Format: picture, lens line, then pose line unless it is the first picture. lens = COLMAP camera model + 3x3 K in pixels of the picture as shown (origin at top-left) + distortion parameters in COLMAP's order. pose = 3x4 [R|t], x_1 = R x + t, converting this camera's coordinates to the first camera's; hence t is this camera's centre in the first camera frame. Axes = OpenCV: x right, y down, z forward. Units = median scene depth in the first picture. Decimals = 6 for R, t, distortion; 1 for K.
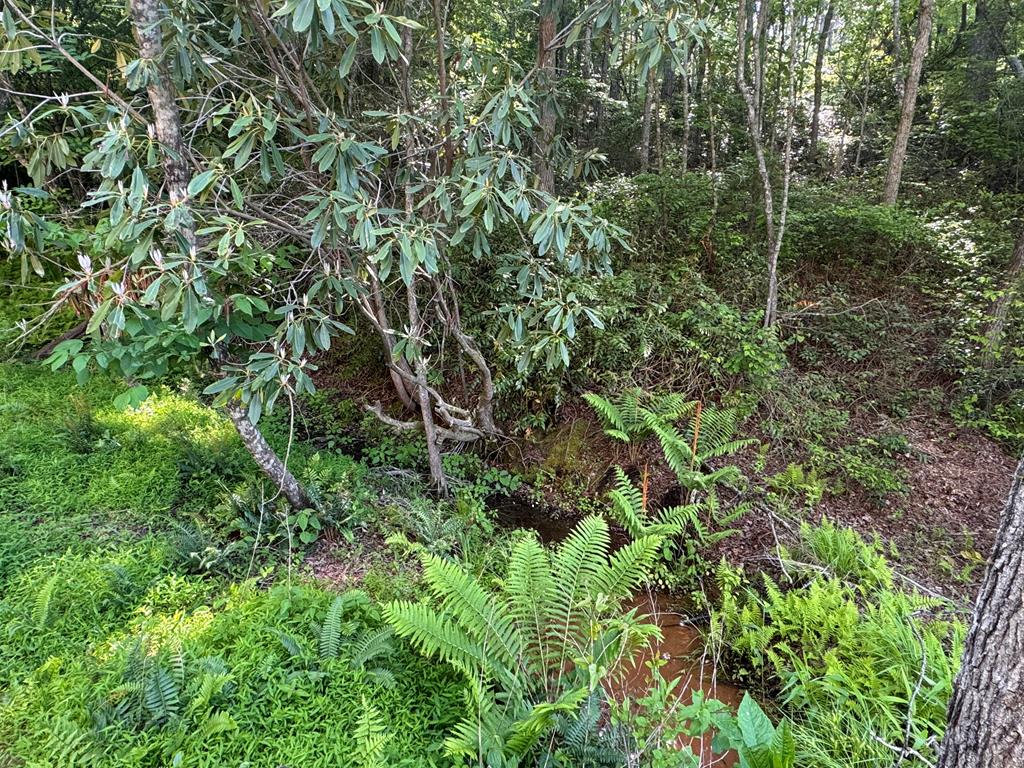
lens RADIAL K [[637.4, 0, 491.3], [0, 637.4, 389.0], [0, 0, 1]] dist [-0.001734, 0.001834]
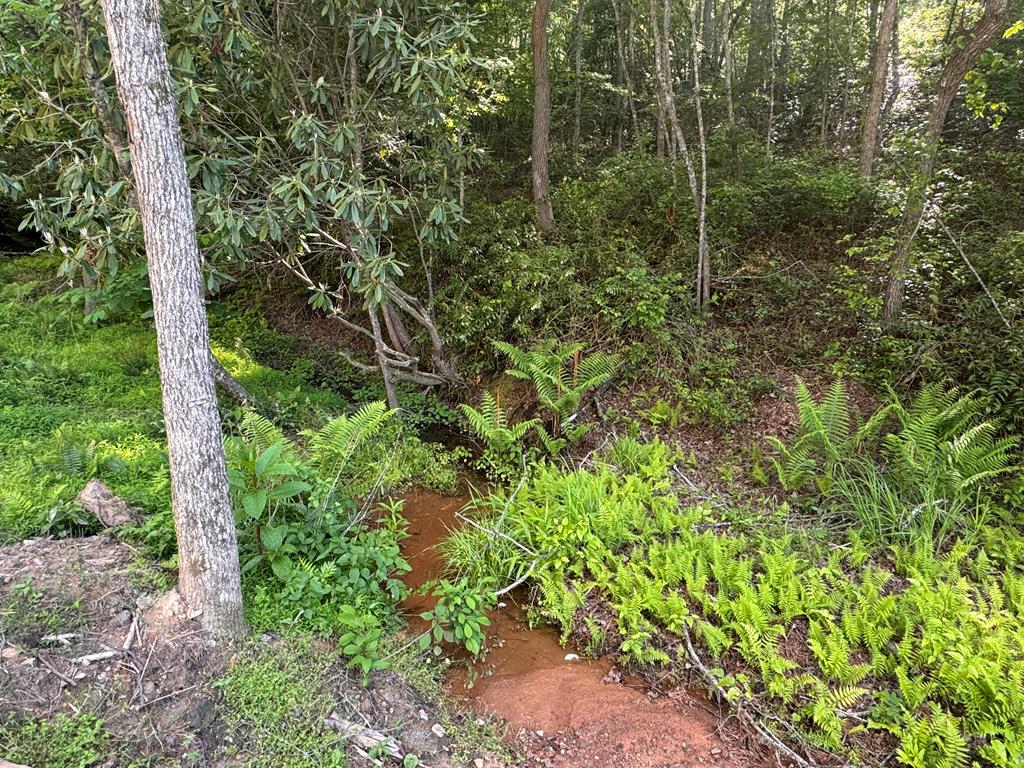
lens RADIAL K [[637.4, 0, 491.3], [0, 637.4, 389.0], [0, 0, 1]] dist [-0.001734, 0.001834]
pose [[0.977158, 0.015692, -0.211936, 0.407210], [-0.012208, 0.999768, 0.017737, 0.079364], [0.212165, -0.014745, 0.977123, -0.220241]]
